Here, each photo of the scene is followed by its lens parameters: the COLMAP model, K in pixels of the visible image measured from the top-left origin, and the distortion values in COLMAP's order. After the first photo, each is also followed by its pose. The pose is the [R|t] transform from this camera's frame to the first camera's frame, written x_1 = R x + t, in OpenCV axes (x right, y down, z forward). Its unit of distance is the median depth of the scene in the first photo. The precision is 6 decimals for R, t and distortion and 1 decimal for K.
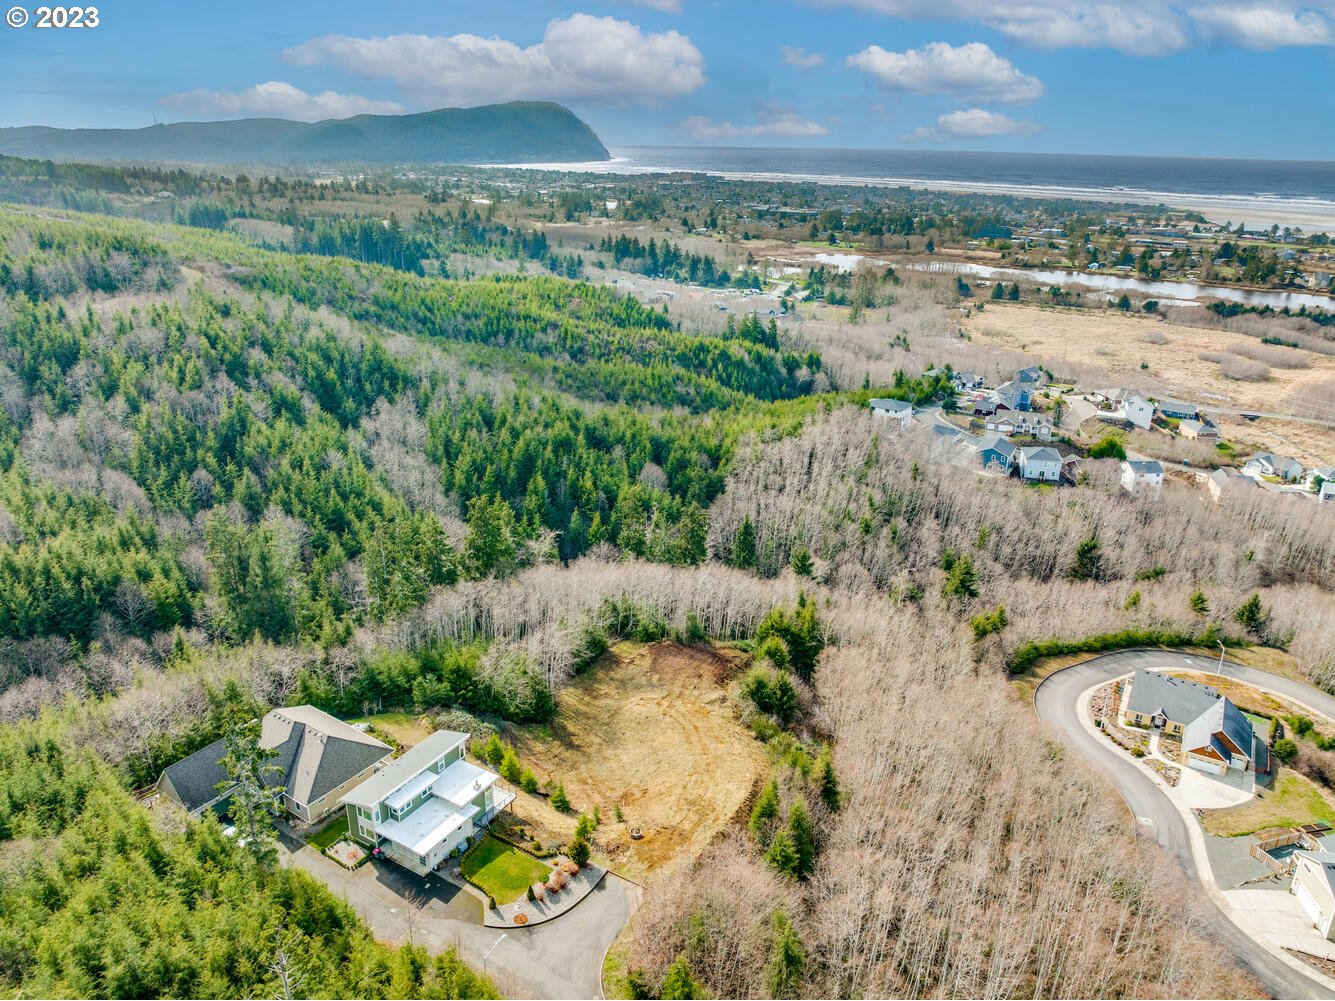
lens RADIAL K [[943.4, 0, 667.2], [0, 943.4, 504.0], [0, 0, 1]] dist [-0.030595, -0.011682]
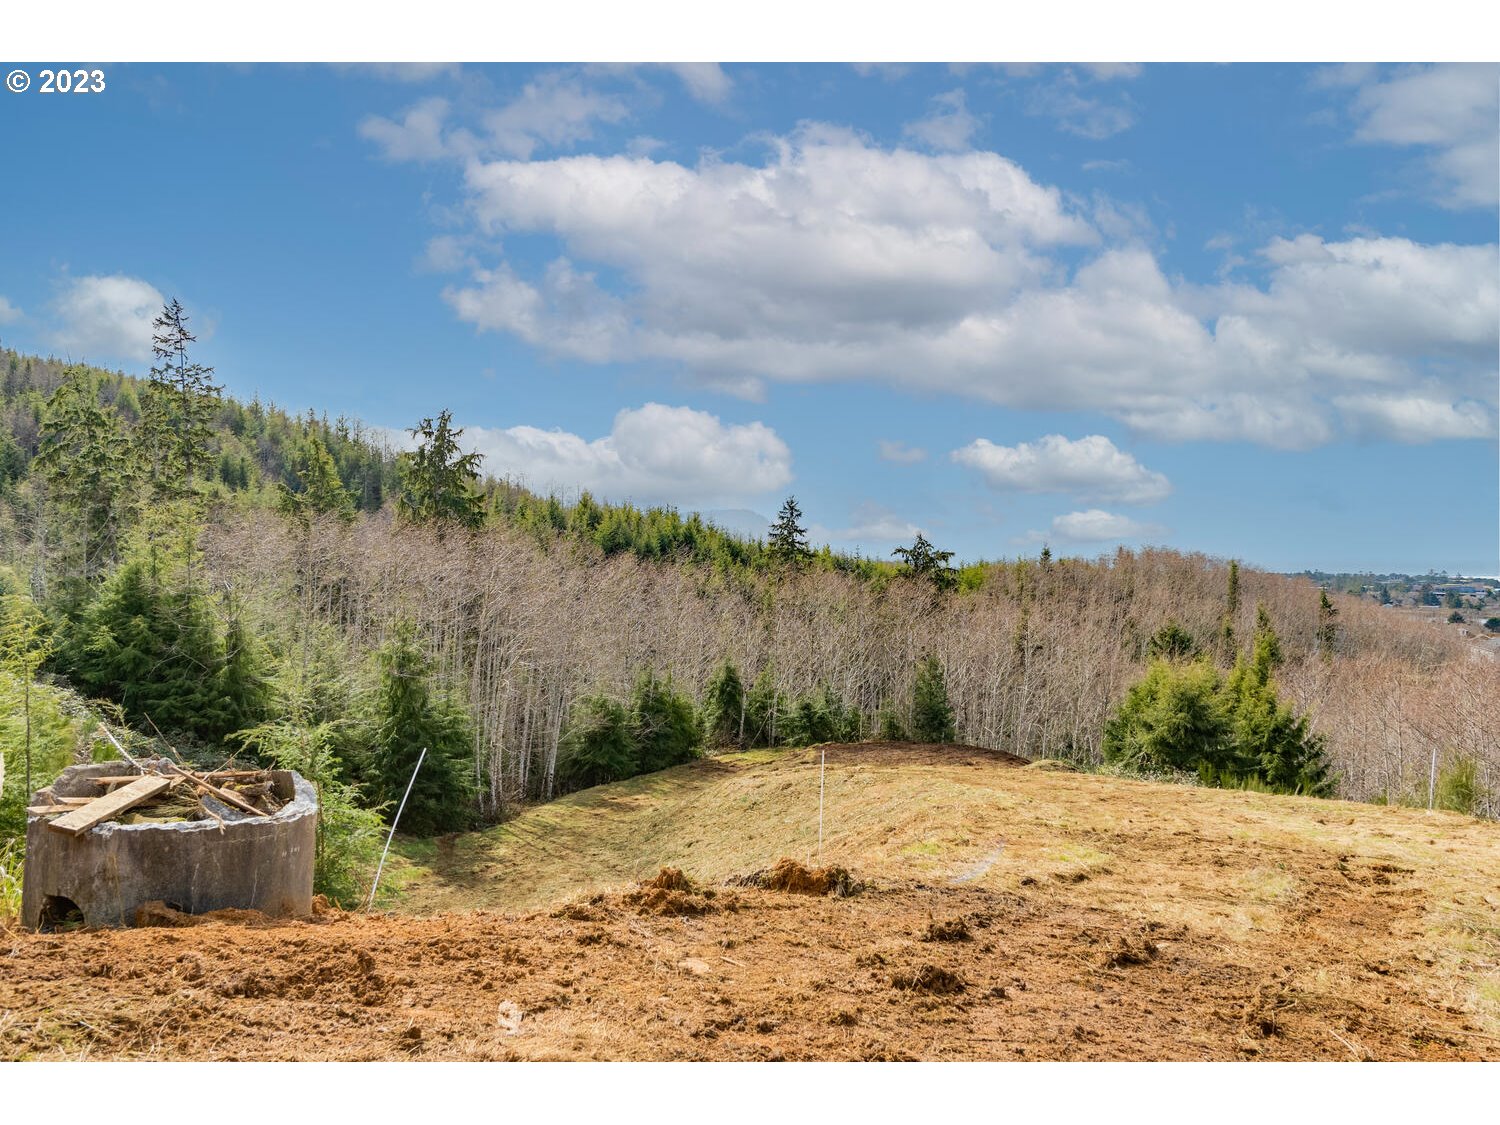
lens RADIAL K [[1011.7, 0, 750.0], [0, 1011.7, 562.5], [0, 0, 1]] dist [-0.004651, -0.001707]
pose [[0.993828, -0.019554, -0.109192, -0.000120], [-0.021627, 0.931298, -0.363617, 0.059634], [0.108801, 0.363734, 0.925127, 0.158629]]
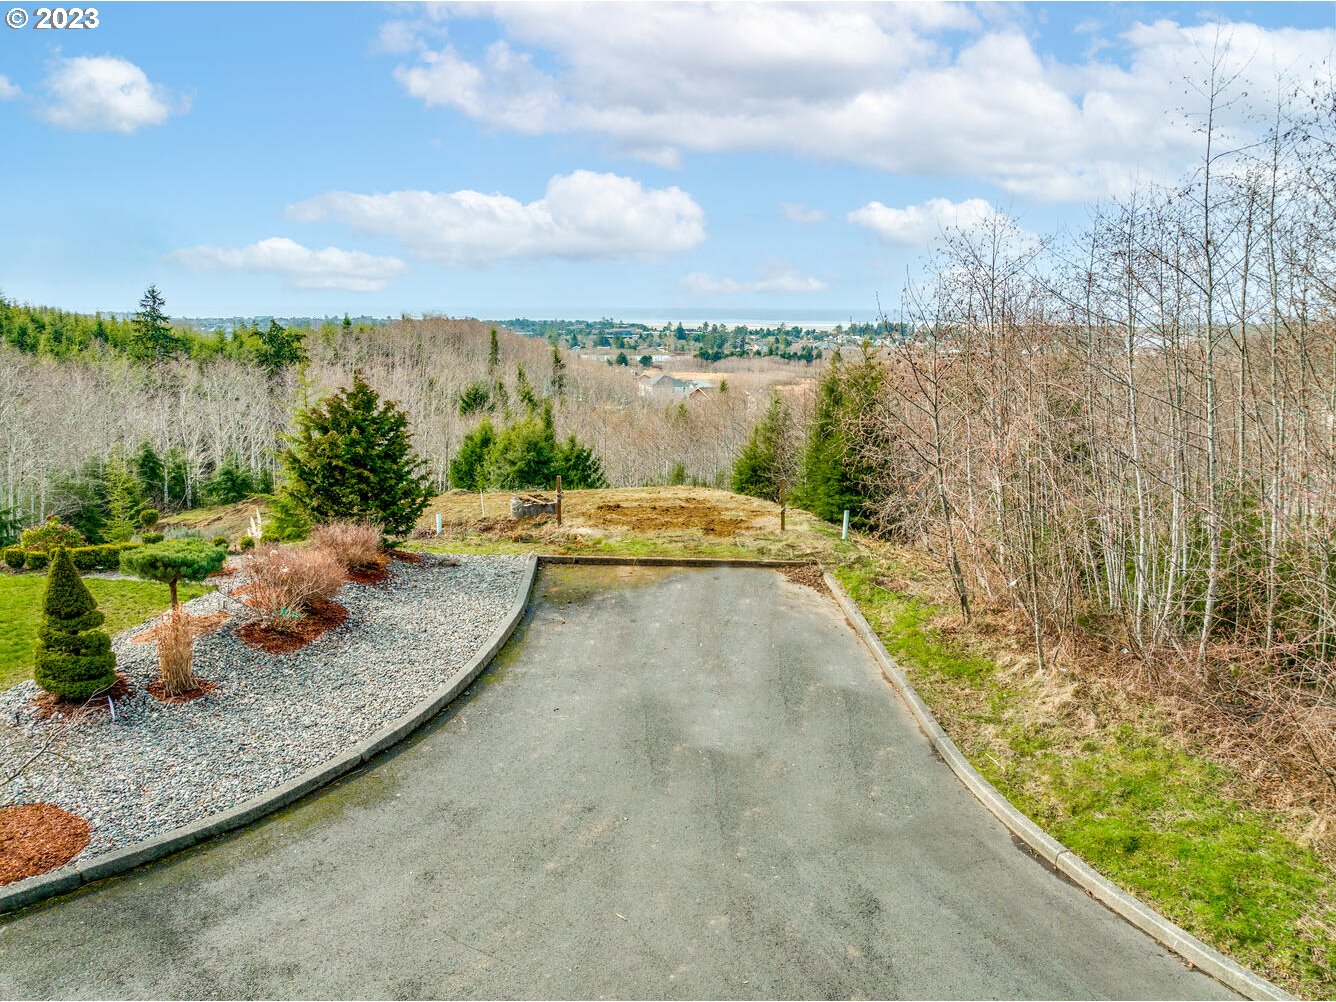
lens RADIAL K [[944.1, 0, 667.7], [0, 944.1, 504.5], [0, 0, 1]] dist [-0.030595, -0.011682]
pose [[0.850485, -0.125365, 0.510841, -0.020920], [0.206303, 0.972869, -0.104718, 0.063901], [-0.483853, 0.194449, 0.853274, 0.130619]]
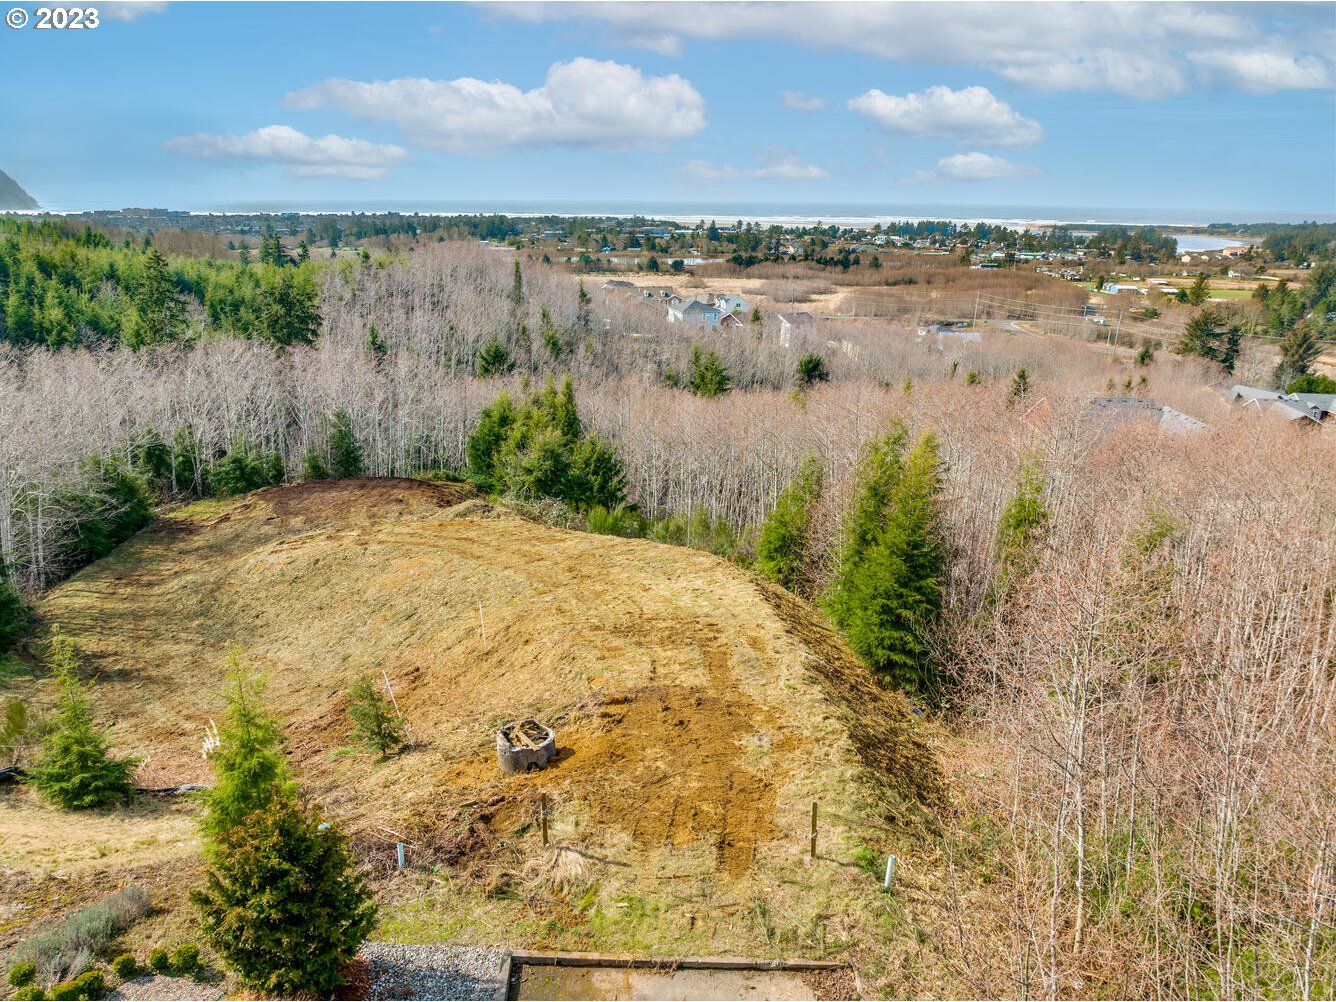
lens RADIAL K [[944.1, 0, 667.7], [0, 944.1, 504.5], [0, 0, 1]] dist [-0.030595, -0.011682]
pose [[0.867712, -0.169466, 0.467286, -0.015546], [0.195287, 0.980721, -0.006964, 0.051716], [-0.457097, 0.097298, 0.884079, 0.133738]]
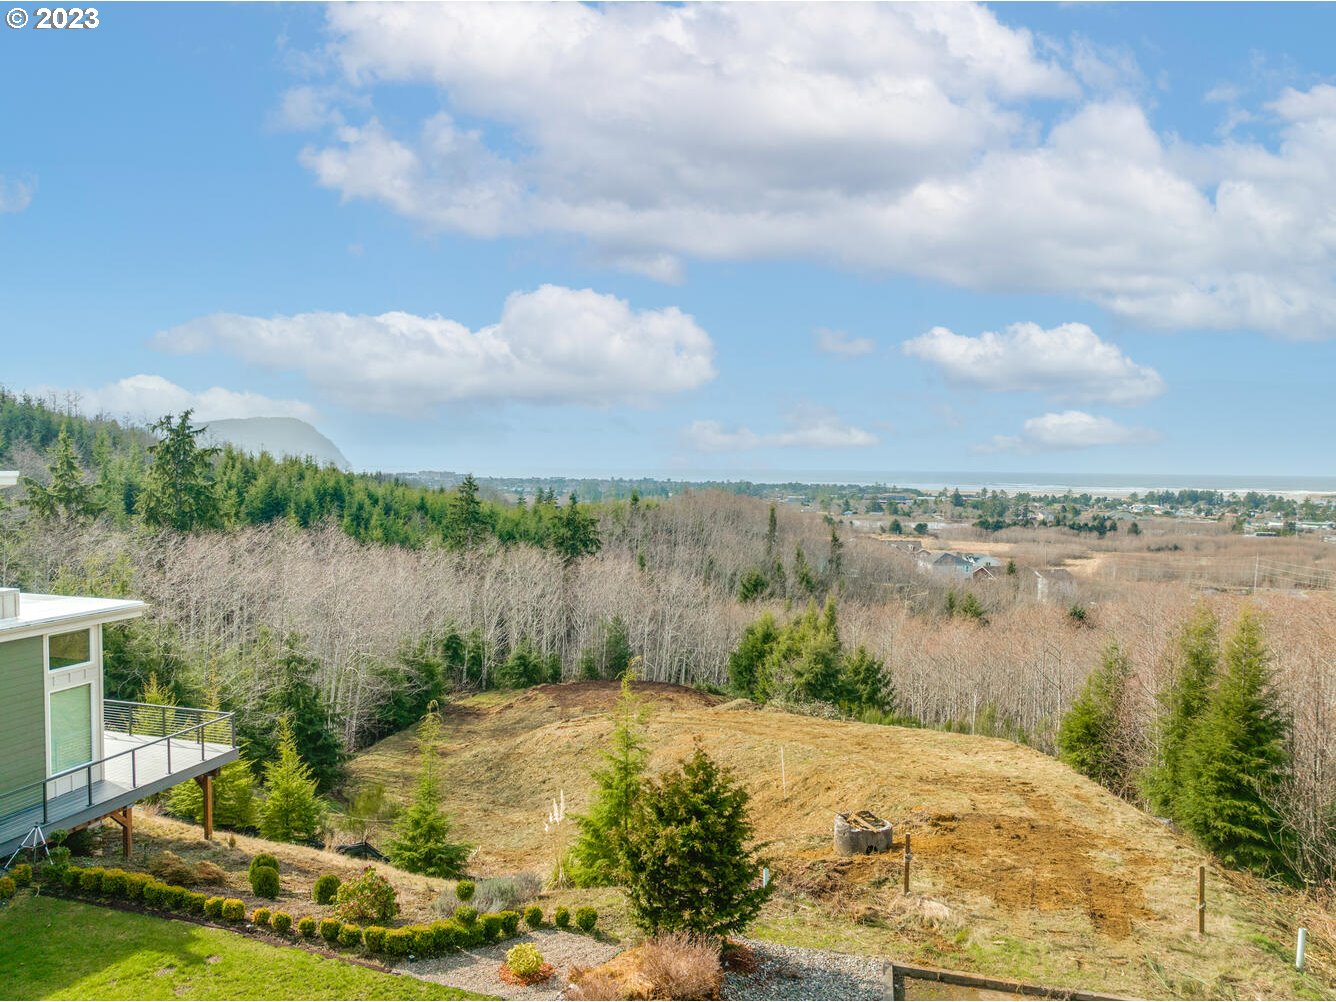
lens RADIAL K [[944.1, 0, 667.7], [0, 944.1, 504.5], [0, 0, 1]] dist [-0.030595, -0.011682]
pose [[0.963766, -0.023293, 0.265729, -0.021086], [0.108976, 0.943637, -0.312526, 0.057587], [-0.243472, 0.330161, 0.911984, 0.133732]]
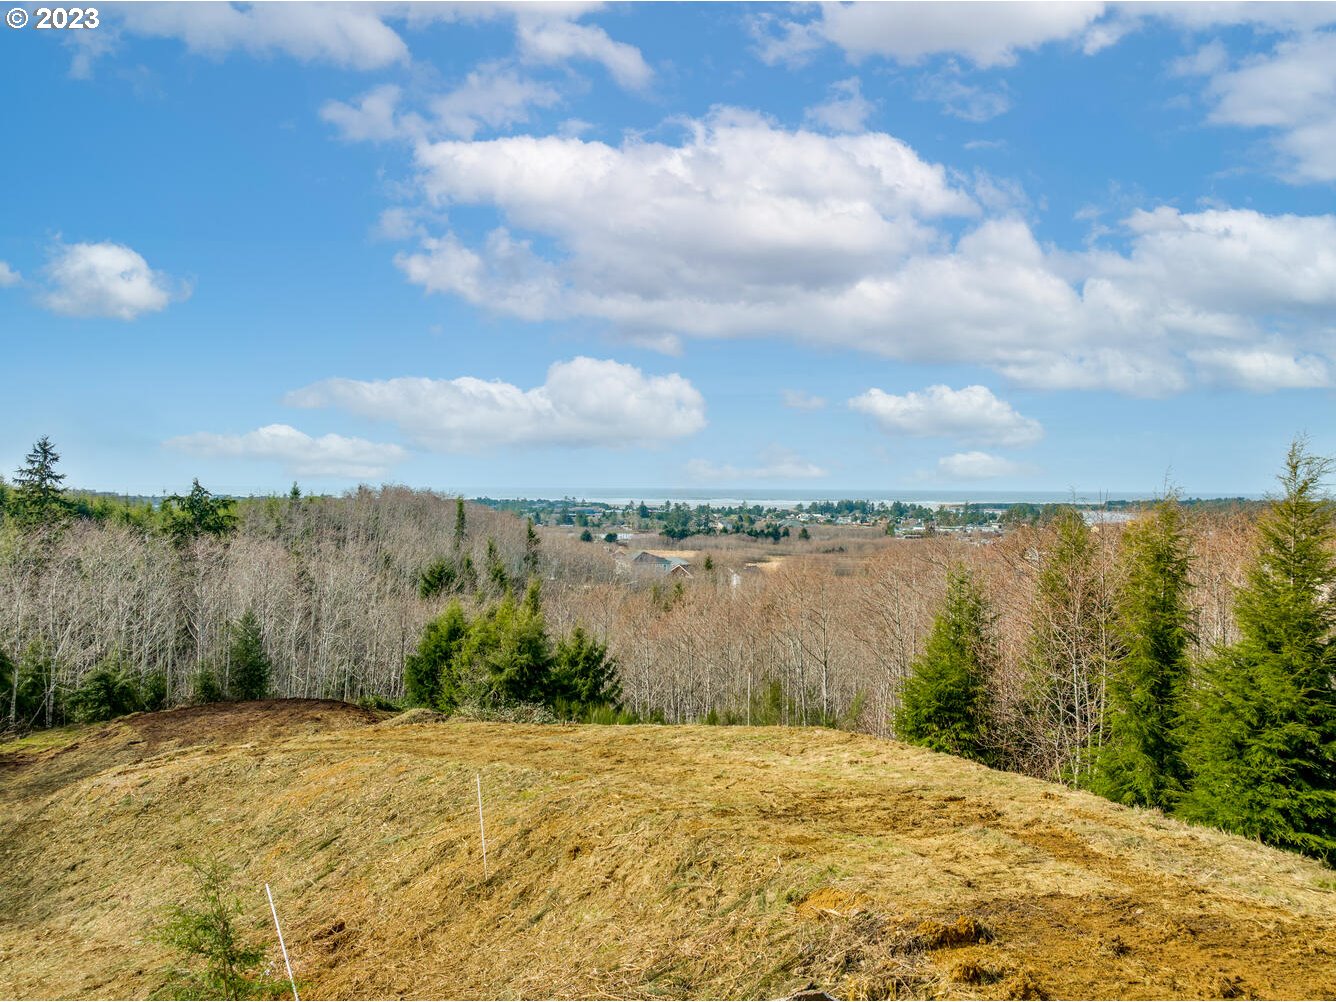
lens RADIAL K [[944.1, 0, 667.7], [0, 944.1, 504.5], [0, 0, 1]] dist [-0.030595, -0.011682]
pose [[0.827050, -0.027937, 0.561434, -0.011281], [0.218867, 0.935953, -0.275842, 0.055953], [-0.517770, 0.351014, 0.780195, 0.159129]]
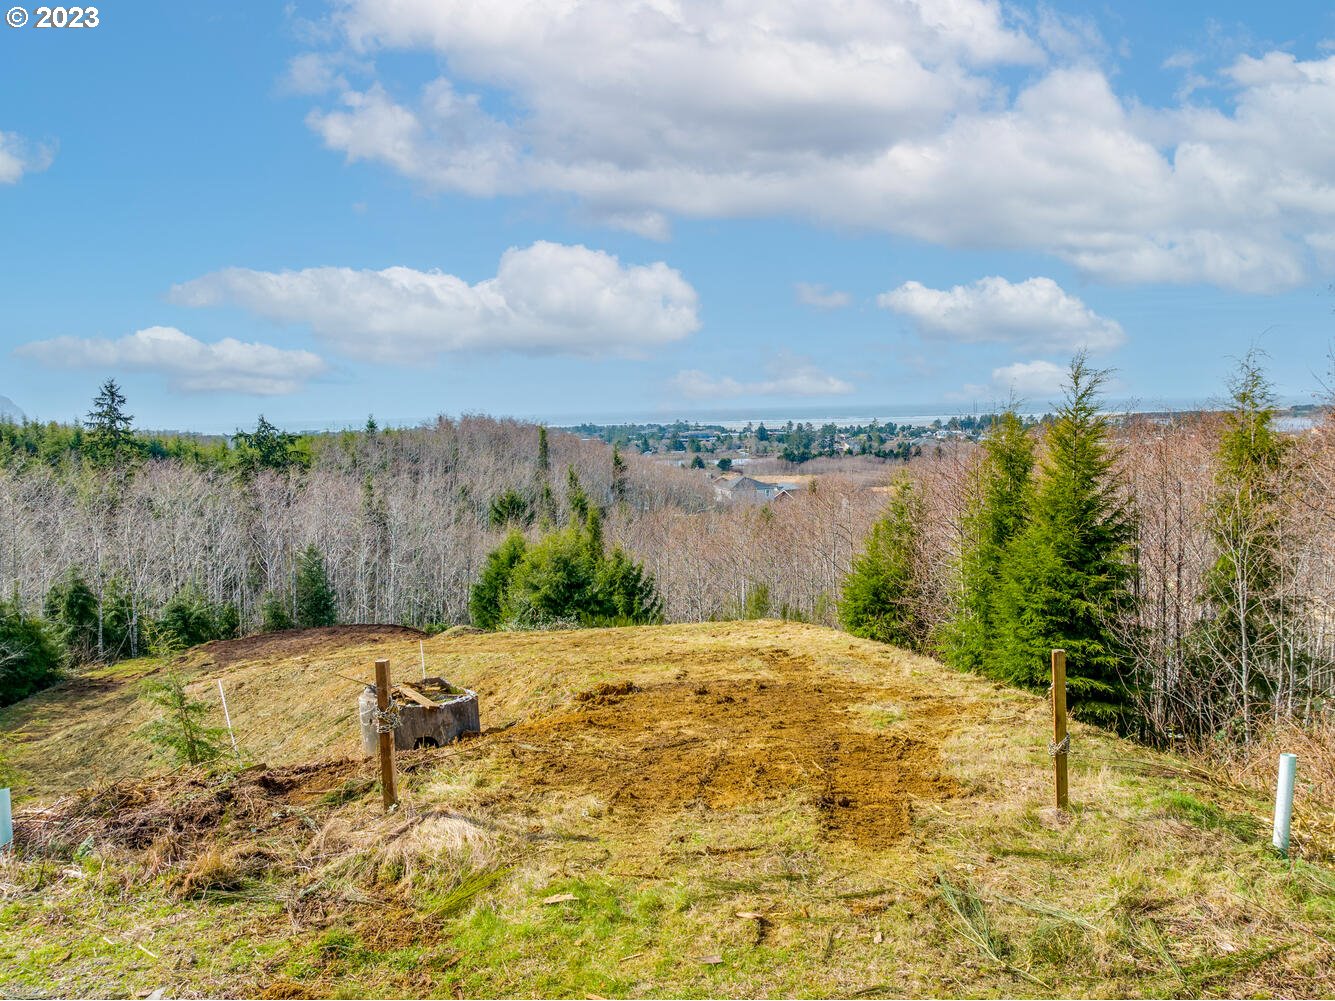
lens RADIAL K [[1041.9, 0, 719.9], [0, 1041.9, 526.6], [0, 0, 1]] dist [-0.034074, -0.006522]
pose [[0.863109, -0.103105, 0.494381, -0.009891], [0.229021, 0.952400, -0.201207, 0.060635], [-0.450103, 0.286887, 0.845638, 0.147474]]
